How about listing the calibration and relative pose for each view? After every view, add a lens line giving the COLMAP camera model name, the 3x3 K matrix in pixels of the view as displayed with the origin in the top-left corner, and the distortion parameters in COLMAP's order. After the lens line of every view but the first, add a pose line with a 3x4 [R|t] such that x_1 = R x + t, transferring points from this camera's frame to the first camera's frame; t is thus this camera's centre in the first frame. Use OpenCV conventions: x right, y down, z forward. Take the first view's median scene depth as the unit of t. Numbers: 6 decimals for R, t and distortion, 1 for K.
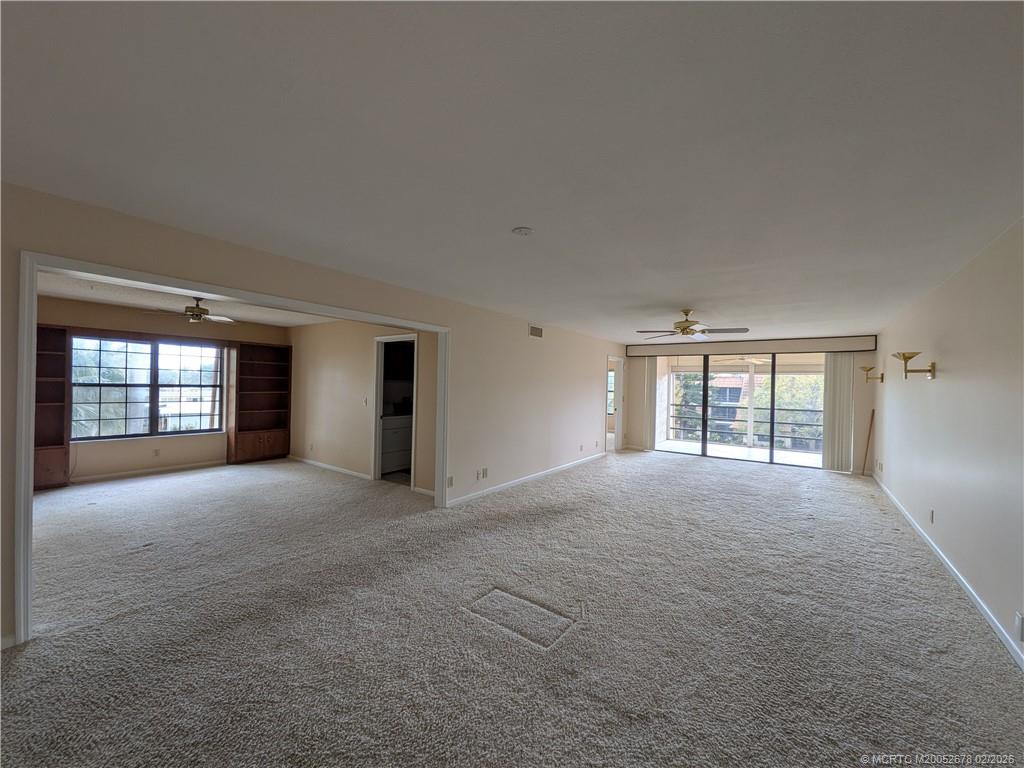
lens RADIAL K [[402.0, 0, 512.0], [0, 402.0, 384.0], [0, 0, 1]] dist [0.002574, 0.000066]
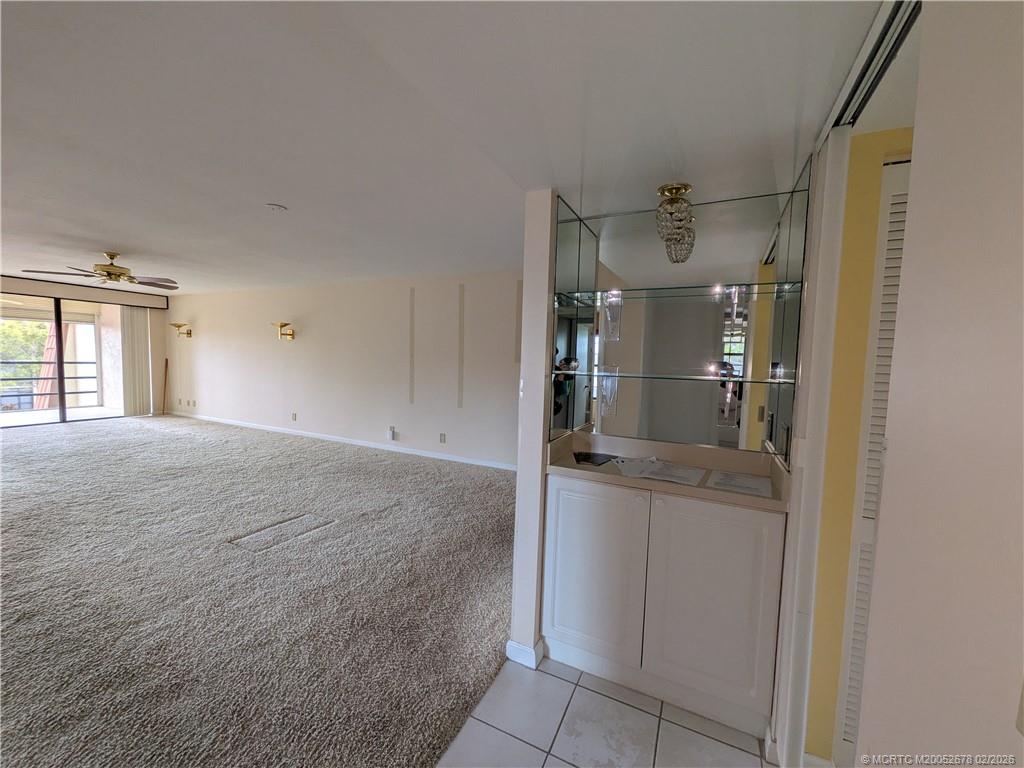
lens RADIAL K [[402.0, 0, 512.0], [0, 402.0, 384.0], [0, 0, 1]] dist [0.002574, 0.000066]
pose [[-0.163215, -0.089340, 0.982537, -0.796649], [-0.038573, 0.995708, 0.084130, -0.004059], [-0.985836, -0.024168, -0.165961, 0.335133]]
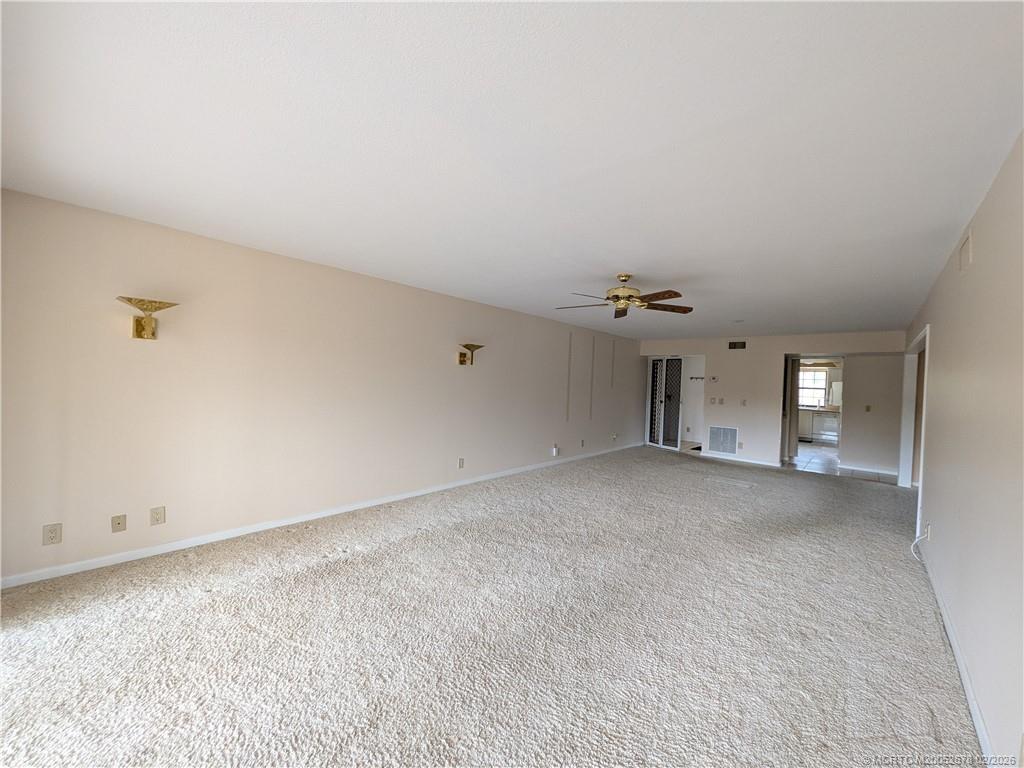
lens RADIAL K [[402.0, 0, 512.0], [0, 402.0, 384.0], [0, 0, 1]] dist [0.002574, 0.000066]
pose [[-0.994099, -0.065146, 0.086735, 0.703882], [-0.064676, 0.997872, 0.008215, 0.032192], [-0.087086, 0.002557, -0.996198, 2.184386]]
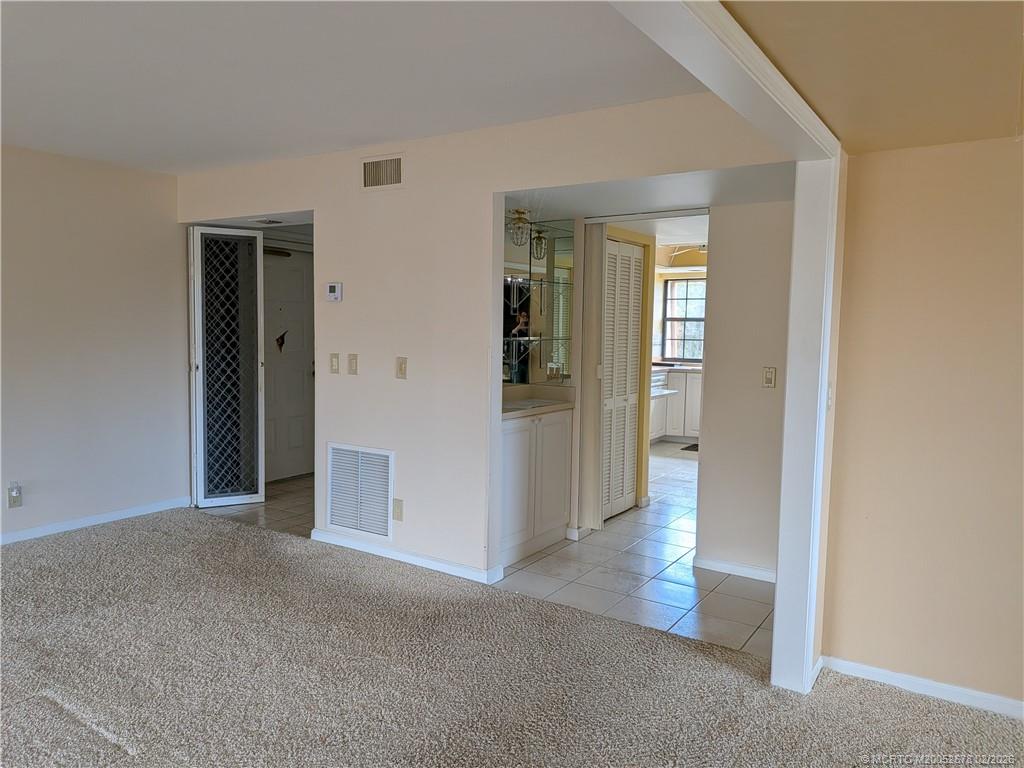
lens RADIAL K [[743.4, 0, 512.0], [0, 743.4, 384.0], [0, 0, 1]] dist [0.003344, 0.000977]
pose [[-0.998006, -0.035269, -0.052347, -0.337922], [-0.038863, 0.996838, 0.069314, 0.009704], [0.049737, 0.071210, -0.996221, 1.230050]]
